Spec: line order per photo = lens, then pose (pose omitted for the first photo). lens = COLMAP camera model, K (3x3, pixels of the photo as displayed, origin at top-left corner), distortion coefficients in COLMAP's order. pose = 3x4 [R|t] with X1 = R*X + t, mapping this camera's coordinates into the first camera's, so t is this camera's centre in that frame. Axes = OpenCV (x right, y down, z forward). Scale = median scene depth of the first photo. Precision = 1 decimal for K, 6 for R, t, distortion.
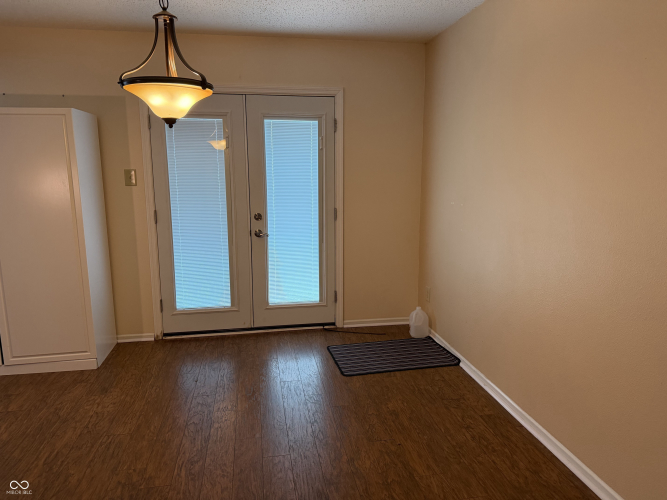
lens RADIAL K [[459.9, 0, 333.5], [0, 459.9, 250.0], [0, 0, 1]] dist [0.063303, -0.080069]
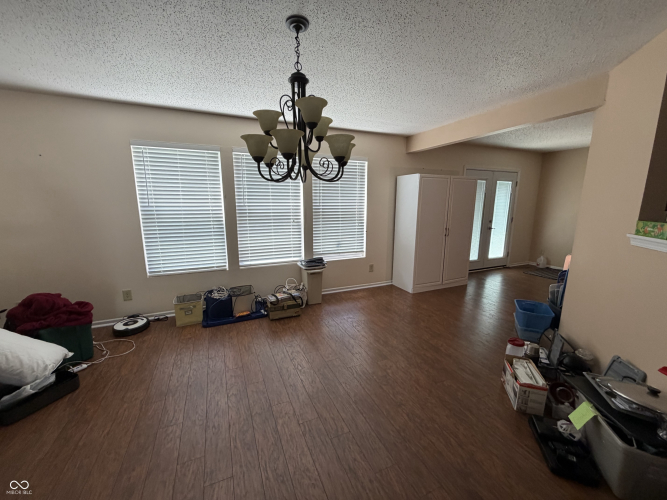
lens RADIAL K [[260.9, 0, 332.7], [0, 260.9, 248.0], [0, 0, 1]] dist [-0.000496, 0.000076]
pose [[0.977112, -0.039121, 0.209099, -1.249859], [0.039326, 0.999221, 0.003178, 0.030434], [-0.209060, 0.005118, 0.977889, -0.157677]]
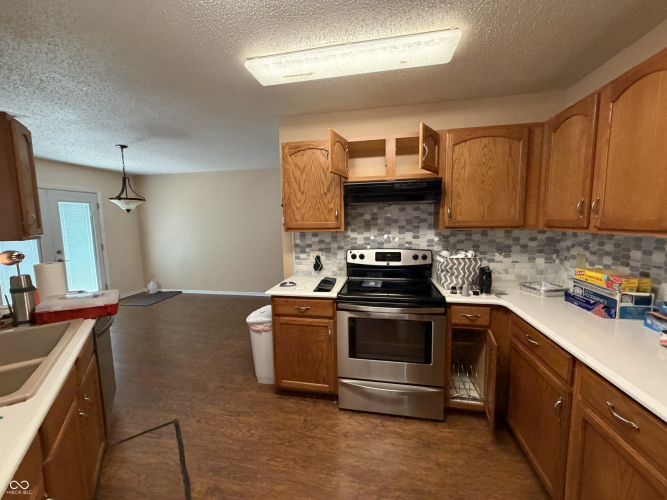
lens RADIAL K [[260.9, 0, 332.7], [0, 260.9, 248.0], [0, 0, 1]] dist [-0.000496, 0.000076]
pose [[0.357370, -0.101408, 0.928441, -0.748471], [0.182608, 0.982488, 0.037023, 0.076535], [-0.915937, 0.156310, 0.369630, -0.422859]]
